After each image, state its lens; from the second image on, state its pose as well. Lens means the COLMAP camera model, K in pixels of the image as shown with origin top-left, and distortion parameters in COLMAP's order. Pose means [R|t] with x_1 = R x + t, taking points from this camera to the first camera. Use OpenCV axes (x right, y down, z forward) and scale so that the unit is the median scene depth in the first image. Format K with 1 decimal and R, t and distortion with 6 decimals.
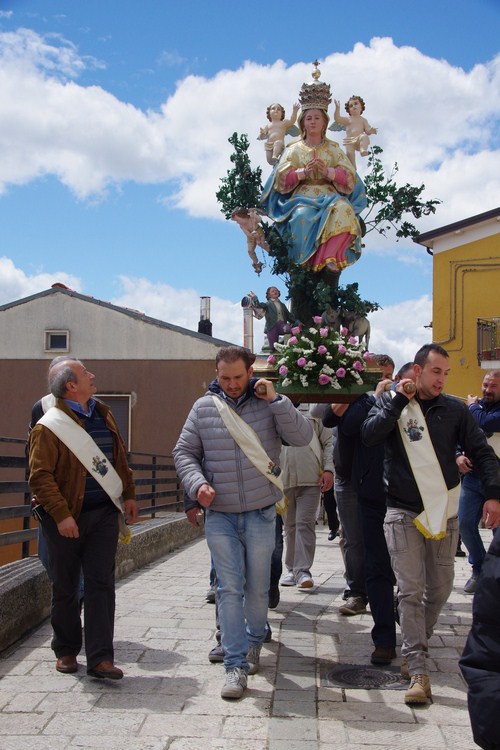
lens RADIAL K [[1106.9, 0, 250.0], [0, 1106.9, 375.0], [0, 0, 1]] dist [0.258678, 0.022219]
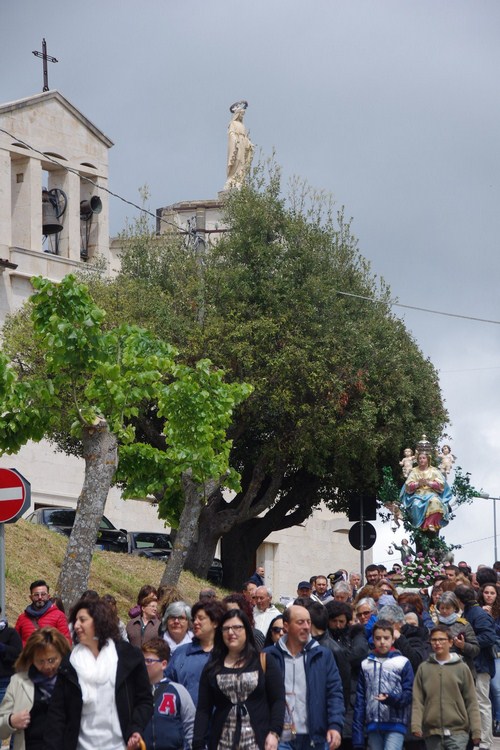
lens RADIAL K [[3373.5, 0, 250.0], [0, 3373.5, 375.0], [0, 0, 1]] dist [2.054593, -1.084187]
pose [[0.980578, -0.042667, -0.191433, 0.995066], [0.021589, 0.993600, -0.110872, 0.325099], [0.194939, 0.104586, 0.975223, -5.452023]]
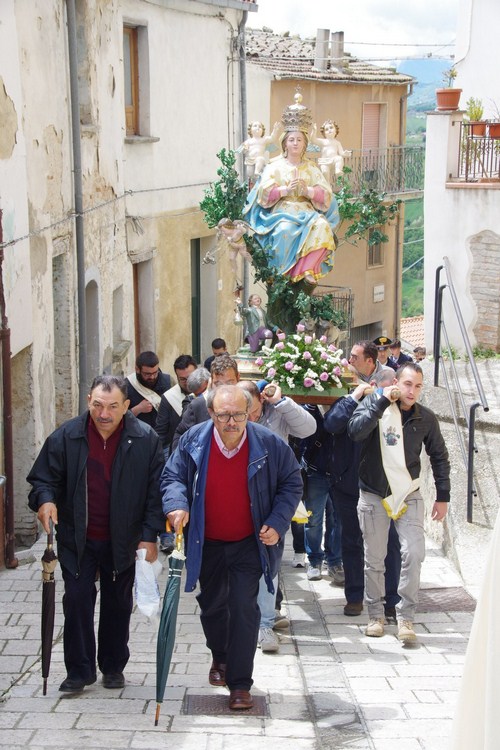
lens RADIAL K [[1439.7, 0, 250.0], [0, 1439.7, 375.0], [0, 0, 1]] dist [0.334591, 1.876427]
pose [[0.989349, 0.037707, 0.140593, -0.180562], [-0.037706, 0.999285, -0.002667, 0.002693], [-0.140593, -0.002662, 0.990064, -0.391797]]
